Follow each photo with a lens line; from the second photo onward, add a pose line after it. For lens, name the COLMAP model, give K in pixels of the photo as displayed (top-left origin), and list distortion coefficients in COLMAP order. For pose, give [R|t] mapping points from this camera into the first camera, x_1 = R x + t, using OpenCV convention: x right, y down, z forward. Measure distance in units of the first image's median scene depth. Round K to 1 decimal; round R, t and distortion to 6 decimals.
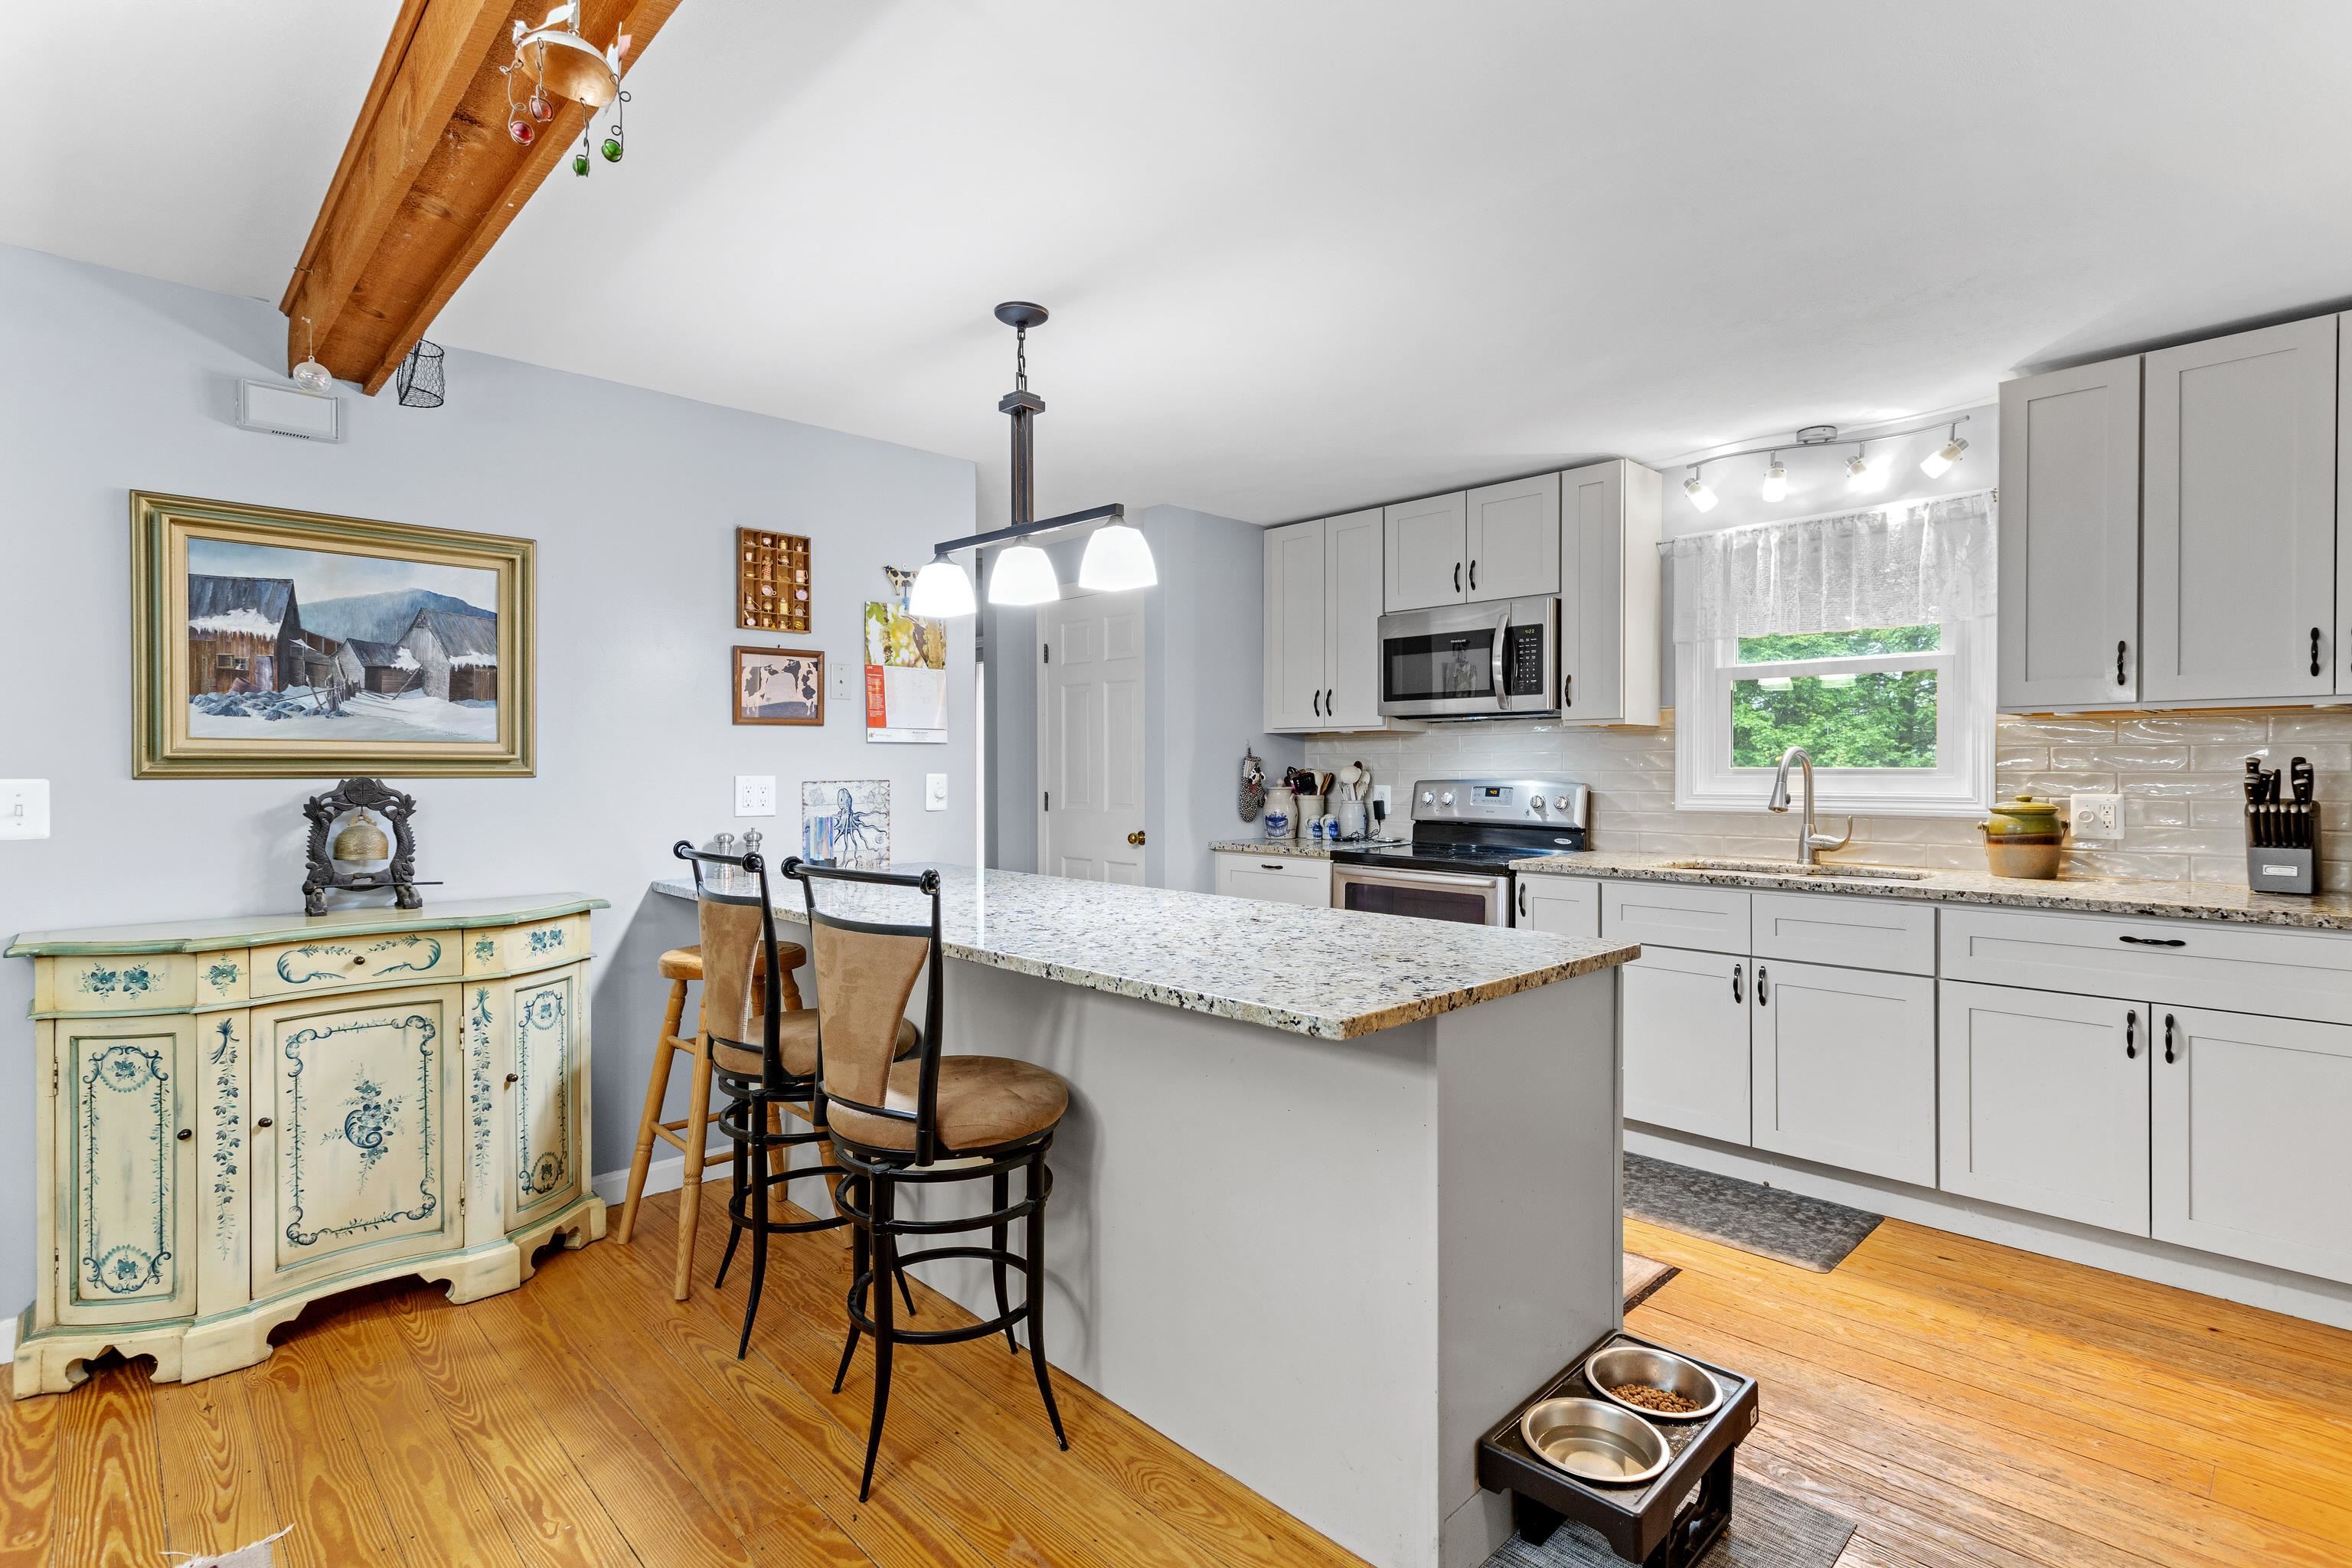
lens RADIAL K [[1118.0, 0, 1191.8], [0, 1118.0, 769.4], [0, 0, 1]] dist [0.001168, 0.001723]
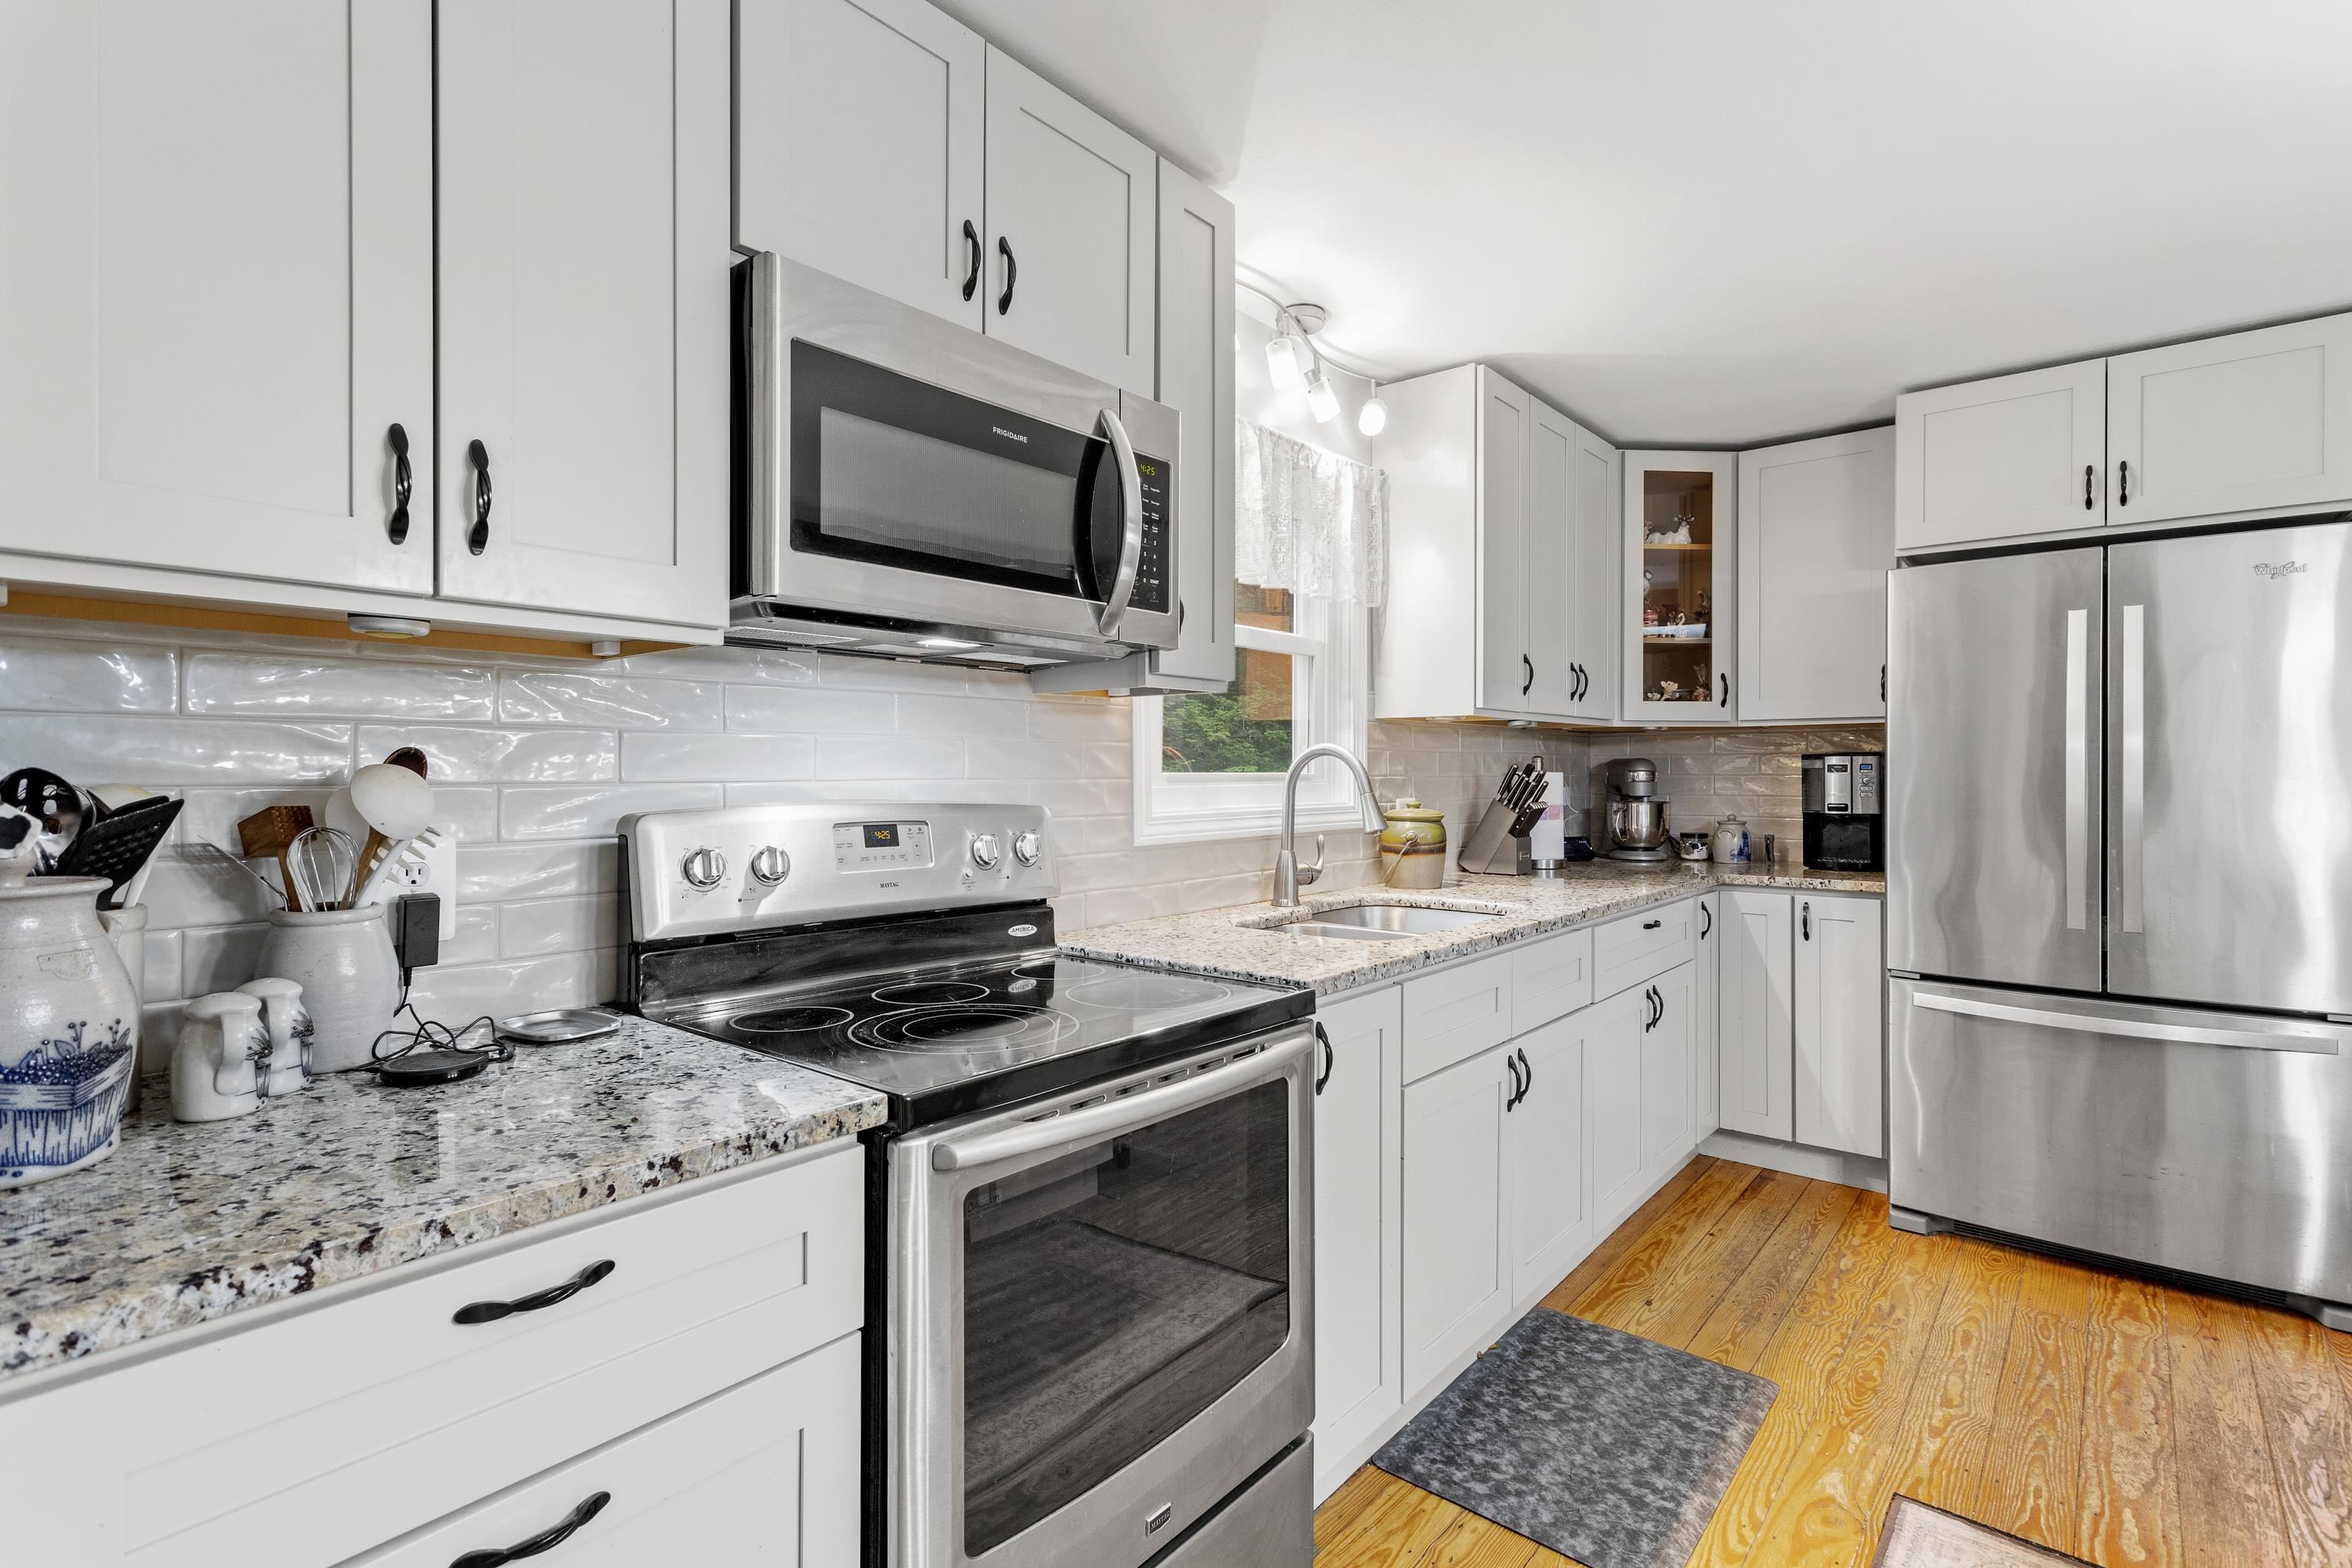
lens RADIAL K [[1118.0, 0, 1184.8], [0, 1118.0, 779.7], [0, 0, 1]] dist [0.001168, 0.001723]
pose [[-0.088618, -0.002632, 0.996062, -0.221740], [0.002225, 0.999993, 0.002841, -0.000036], [-0.996063, 0.002468, -0.088612, 1.527425]]
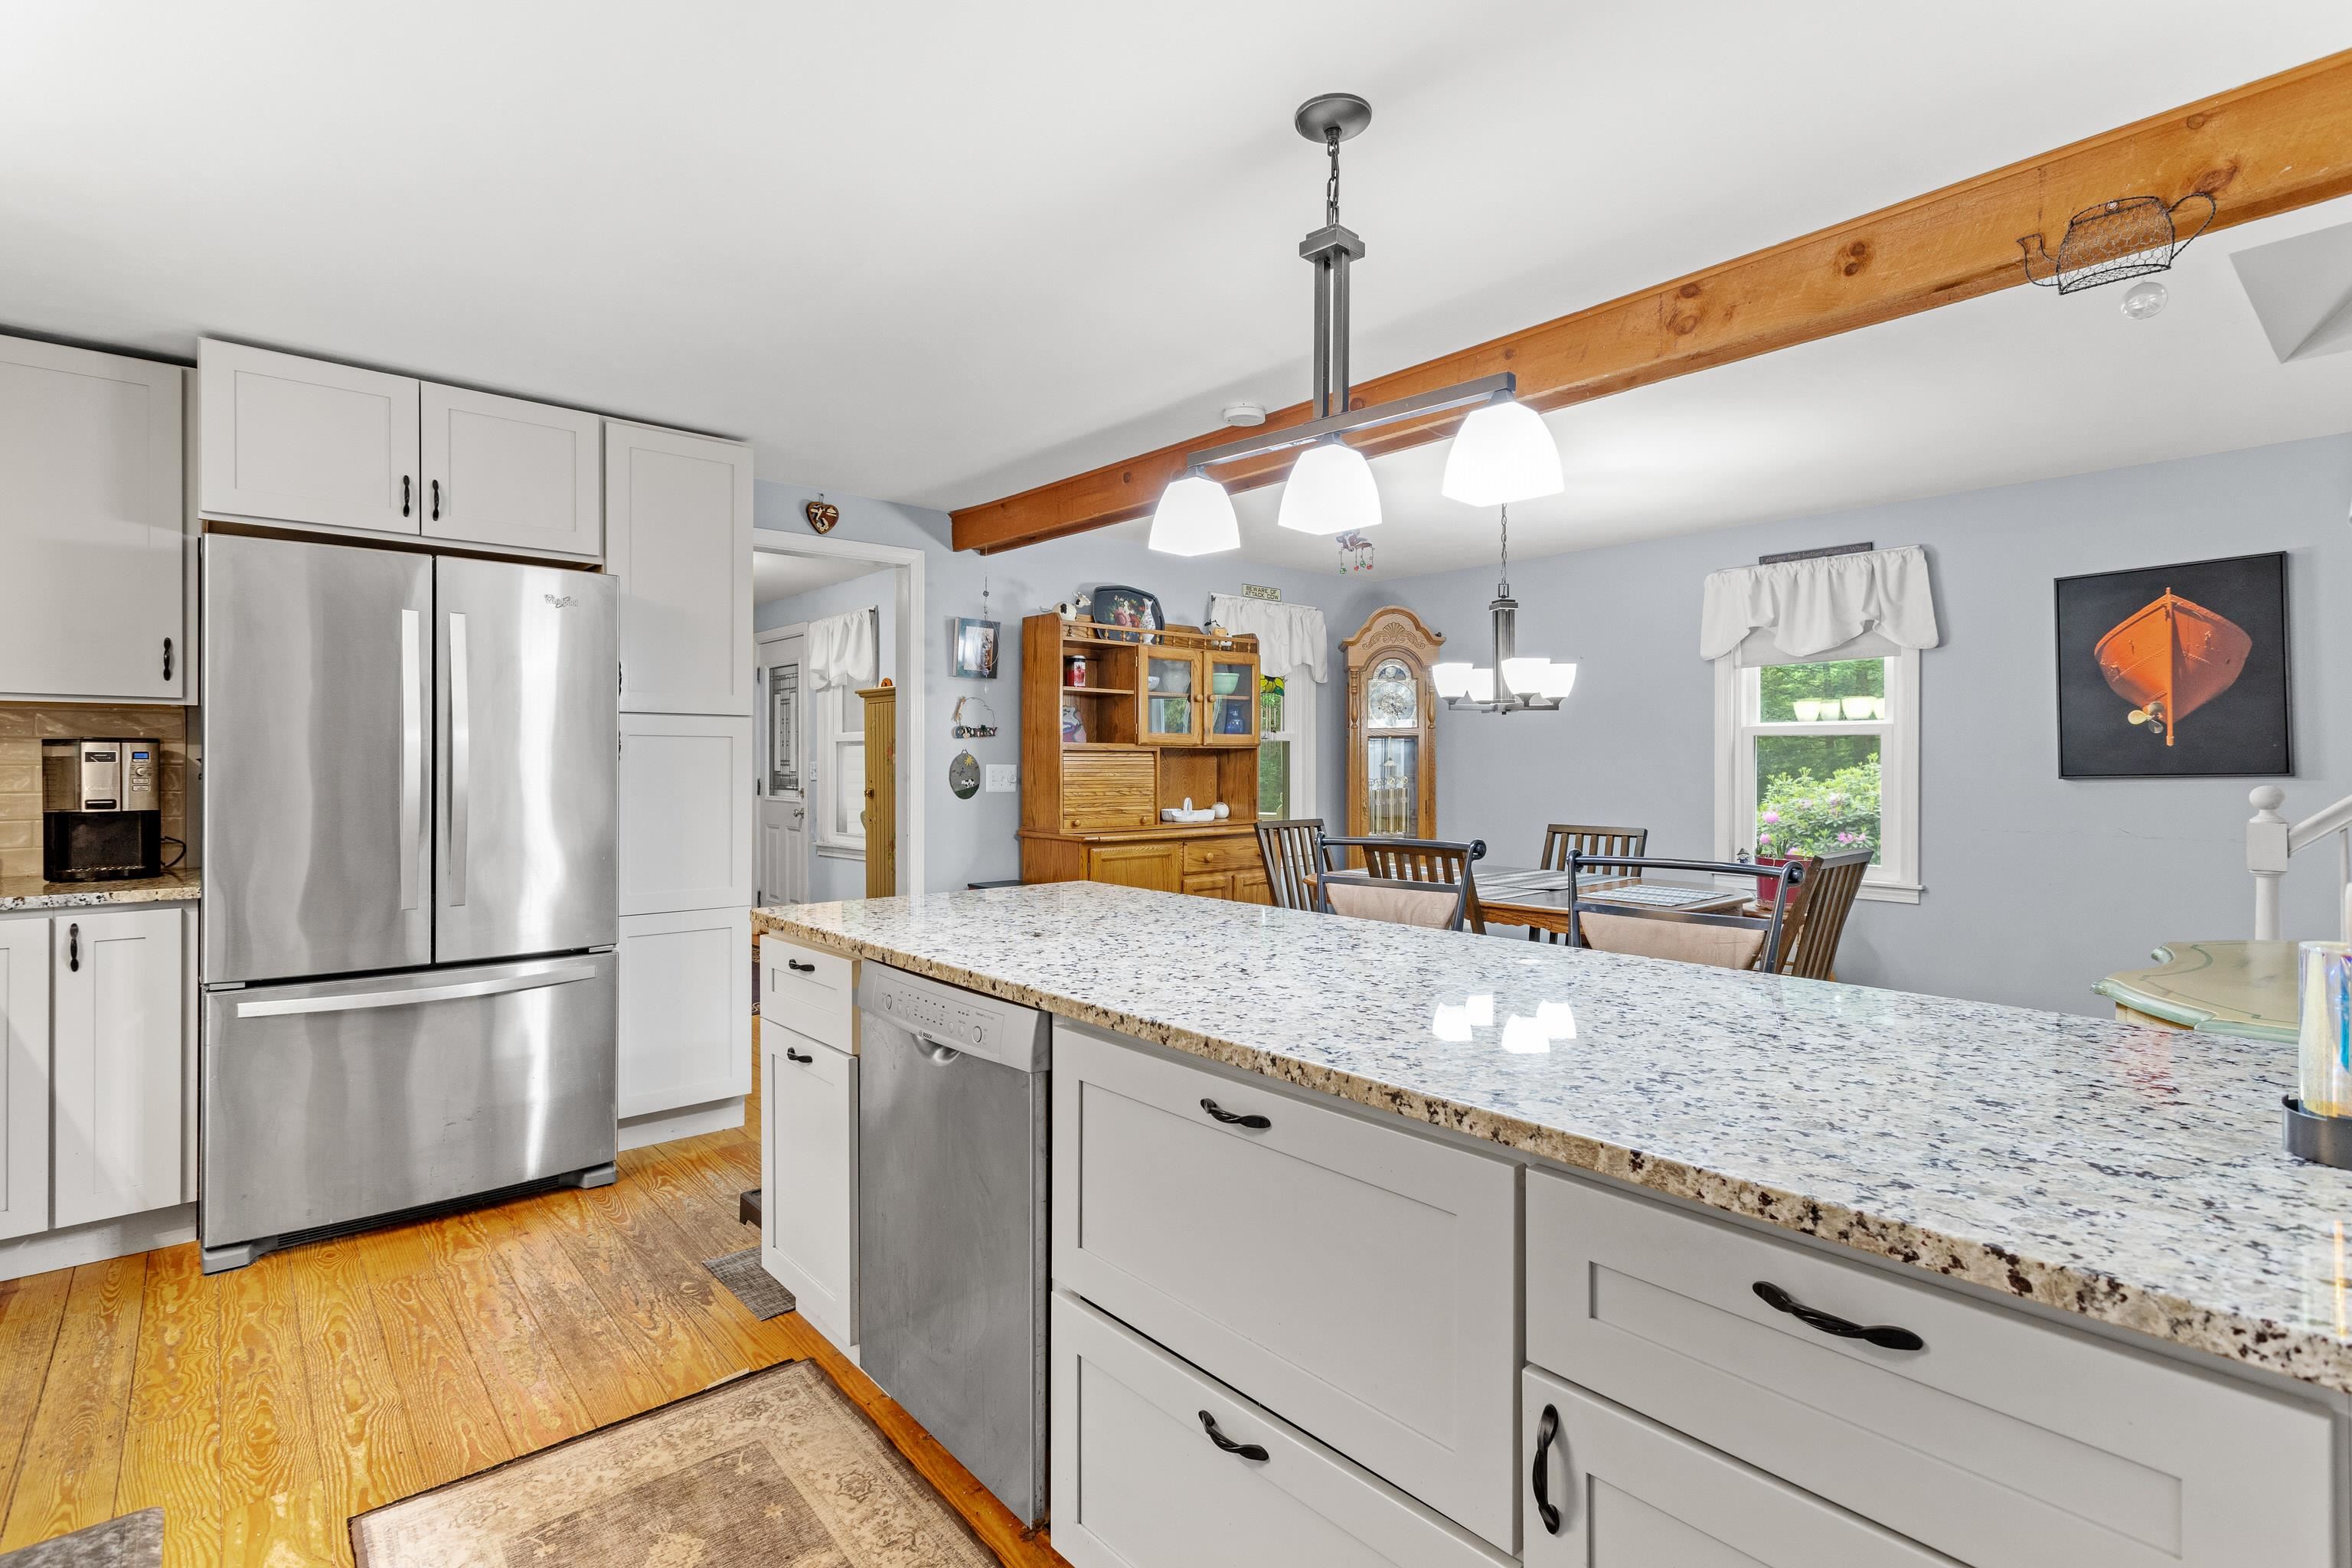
lens RADIAL K [[1118.0, 0, 1184.5], [0, 1118.0, 769.8], [0, 0, 1]] dist [0.001168, 0.001723]
pose [[-0.998374, 0.001432, 0.056977, -0.081122], [0.001923, 0.999961, 0.008566, -0.003101], [-0.056963, 0.008662, -0.998339, 1.681814]]
